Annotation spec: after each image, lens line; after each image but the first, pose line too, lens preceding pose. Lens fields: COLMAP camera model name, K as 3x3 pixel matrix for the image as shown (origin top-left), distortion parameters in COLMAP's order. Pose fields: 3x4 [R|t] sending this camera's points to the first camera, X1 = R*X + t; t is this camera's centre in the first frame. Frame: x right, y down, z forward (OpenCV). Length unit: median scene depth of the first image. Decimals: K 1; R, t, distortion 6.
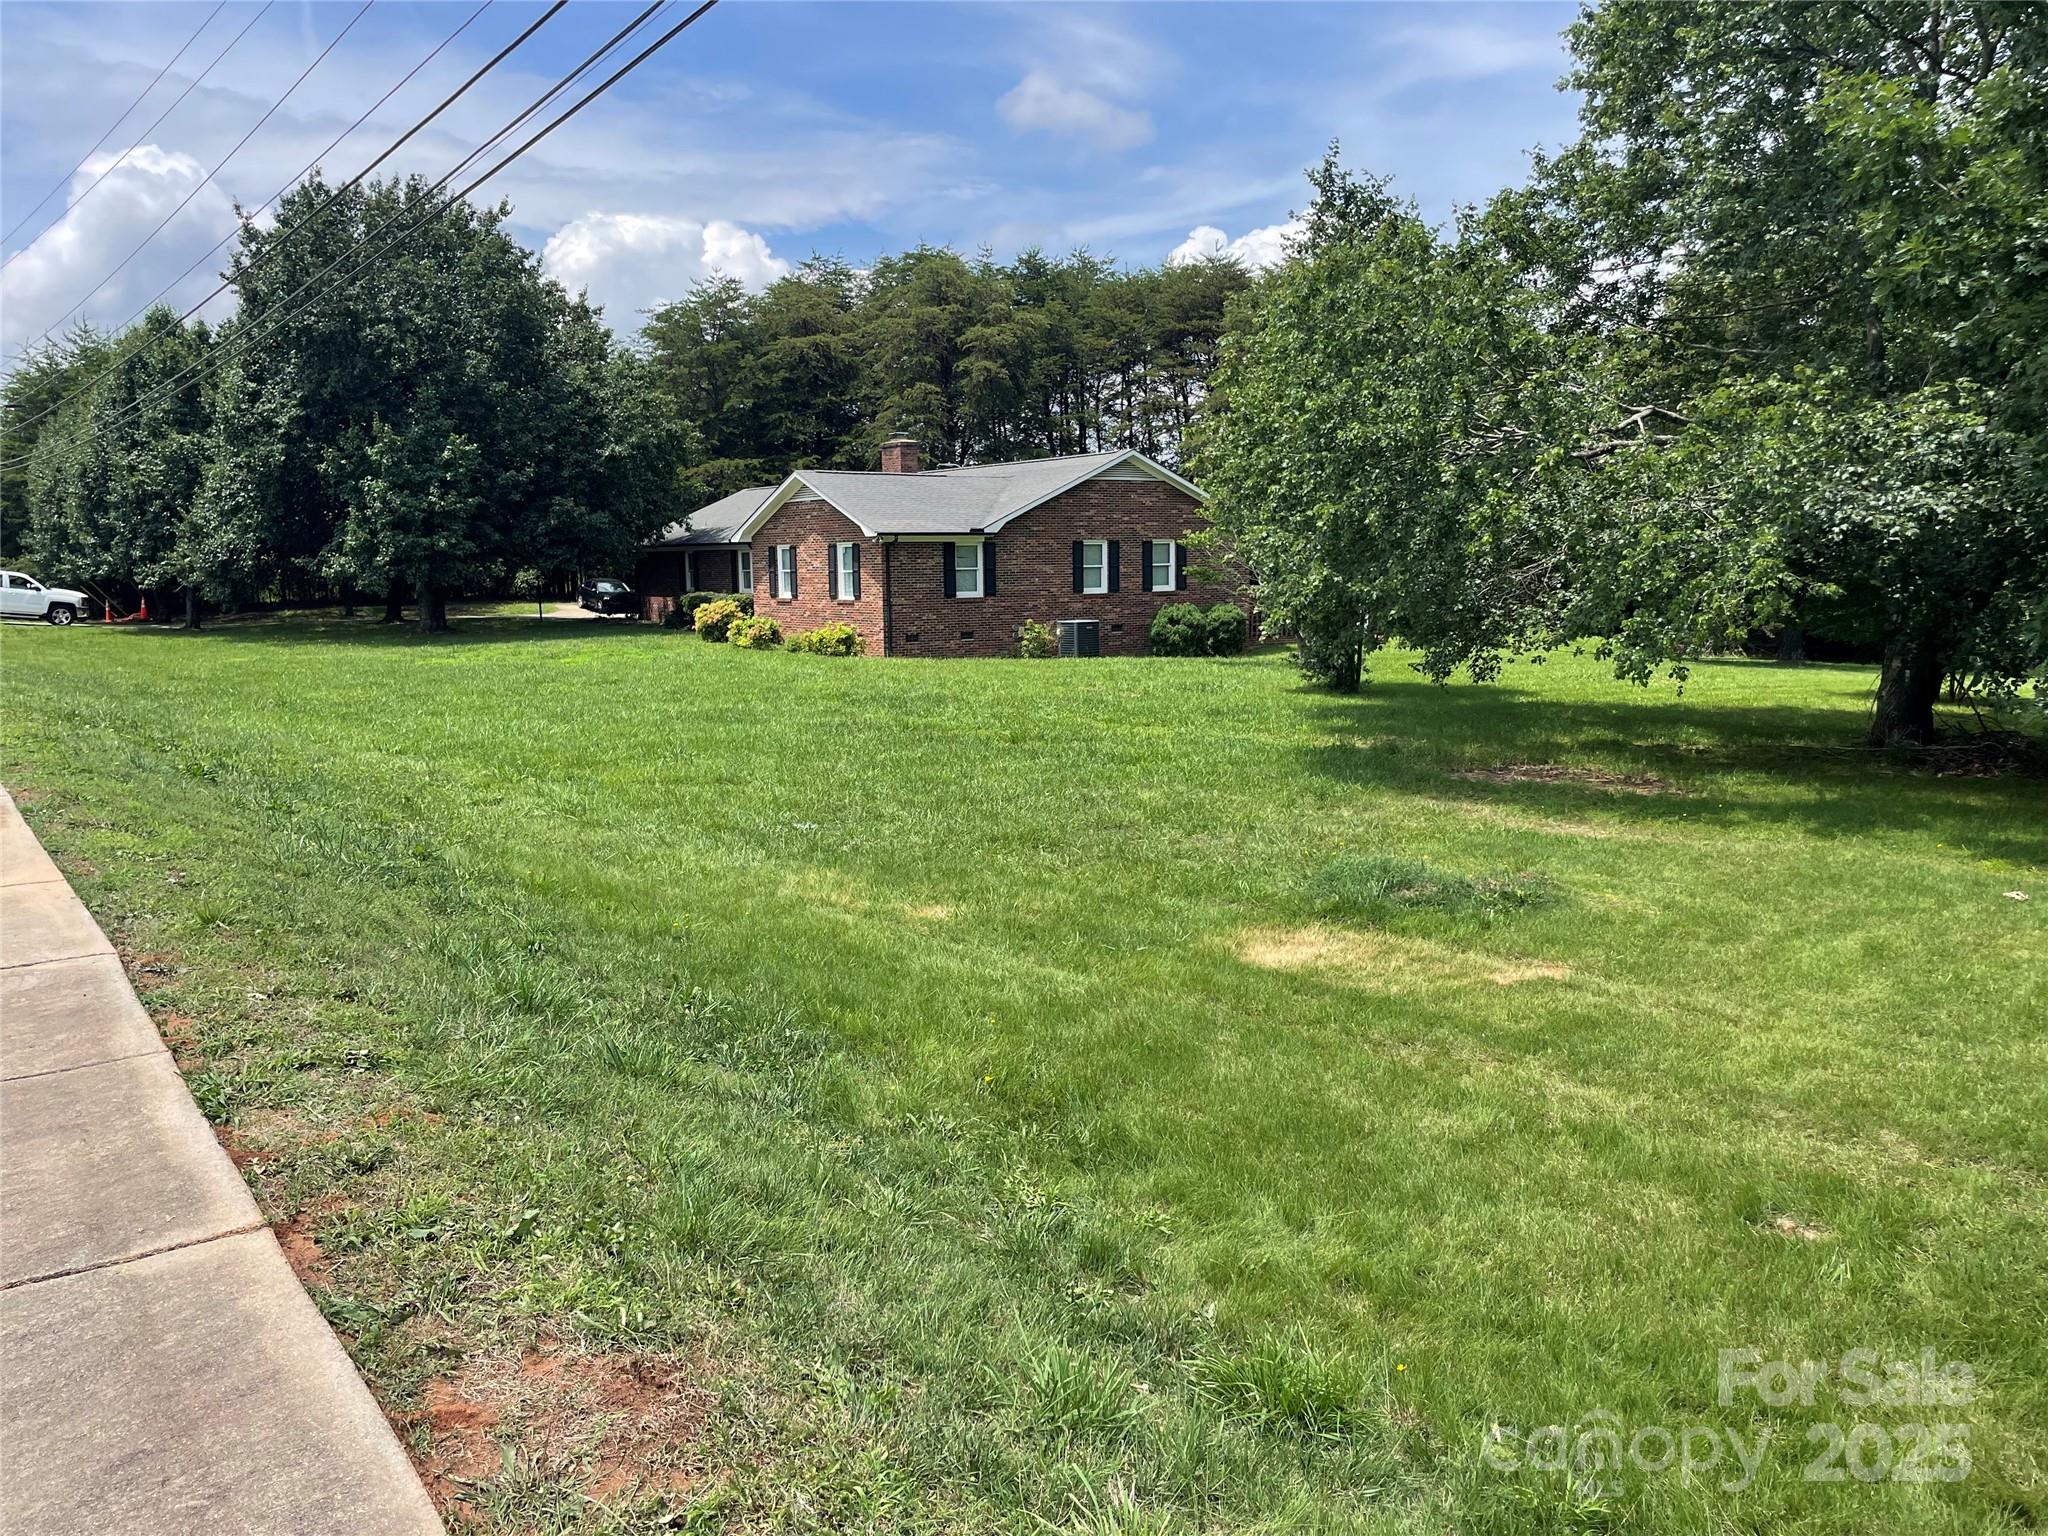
lens RADIAL K [[1545.0, 0, 1024.0], [0, 1545.0, 768.0], [0, 0, 1]] dist [0.108914, -0.145084]
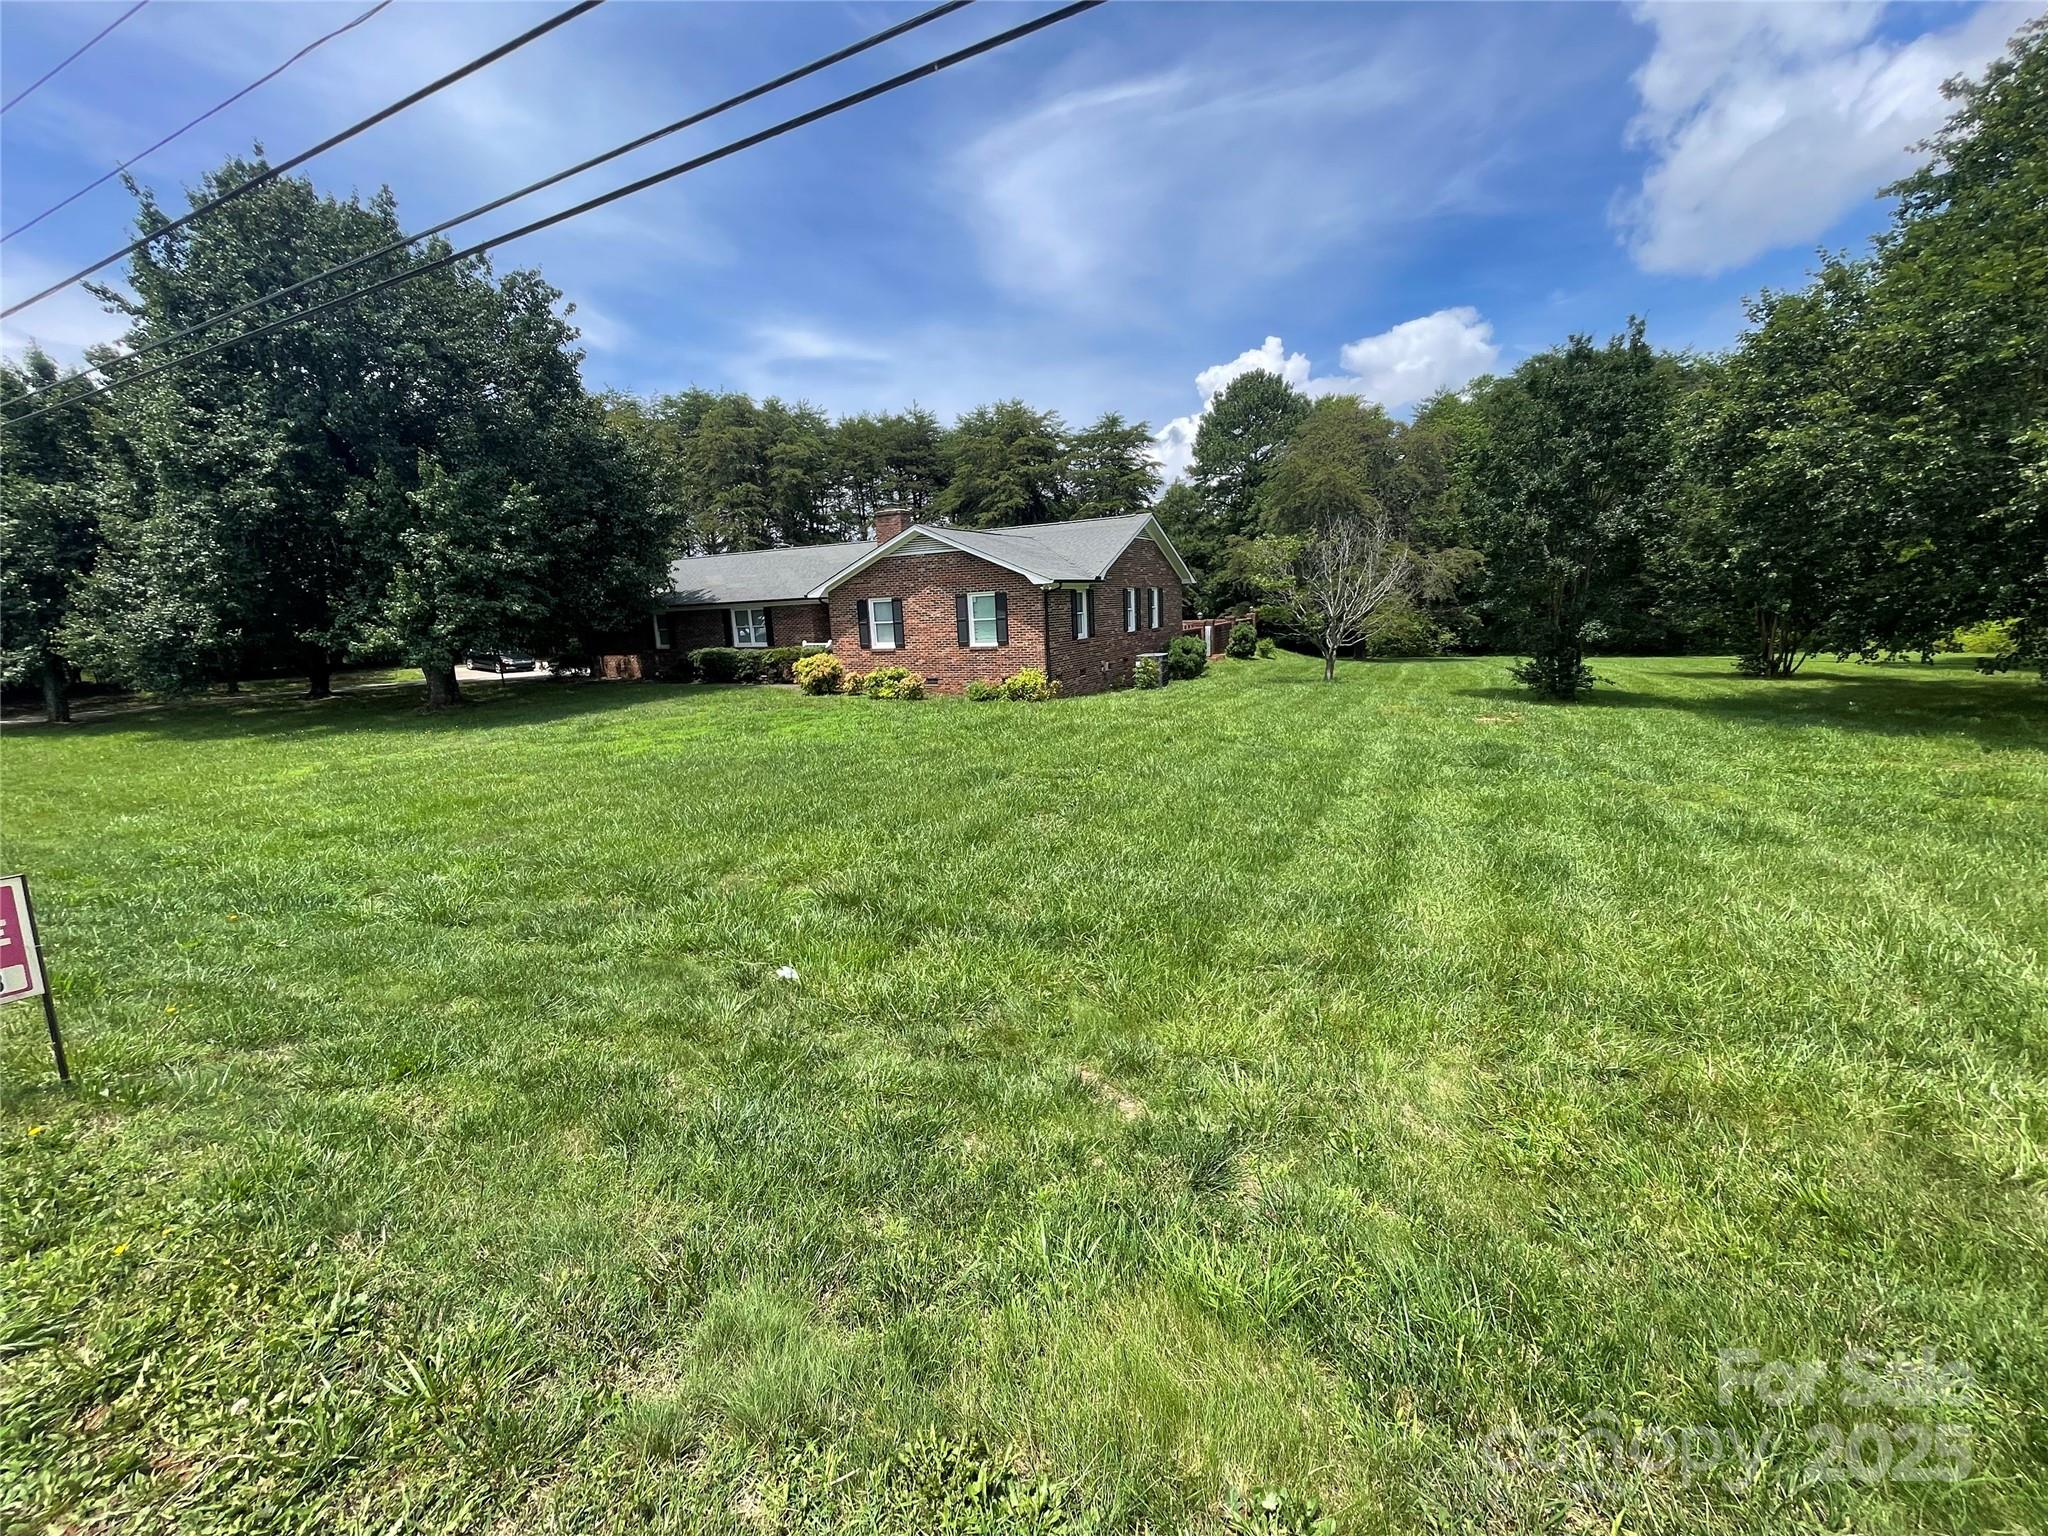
lens RADIAL K [[825.7, 0, 1024.0], [0, 825.7, 768.0], [0, 0, 1]] dist [0.001687, 0.001296]
pose [[0.893739, -0.112637, 0.434217, -0.329206], [0.091819, 0.993403, 0.068703, -0.059282], [-0.439091, -0.021533, 0.898185, 0.456175]]
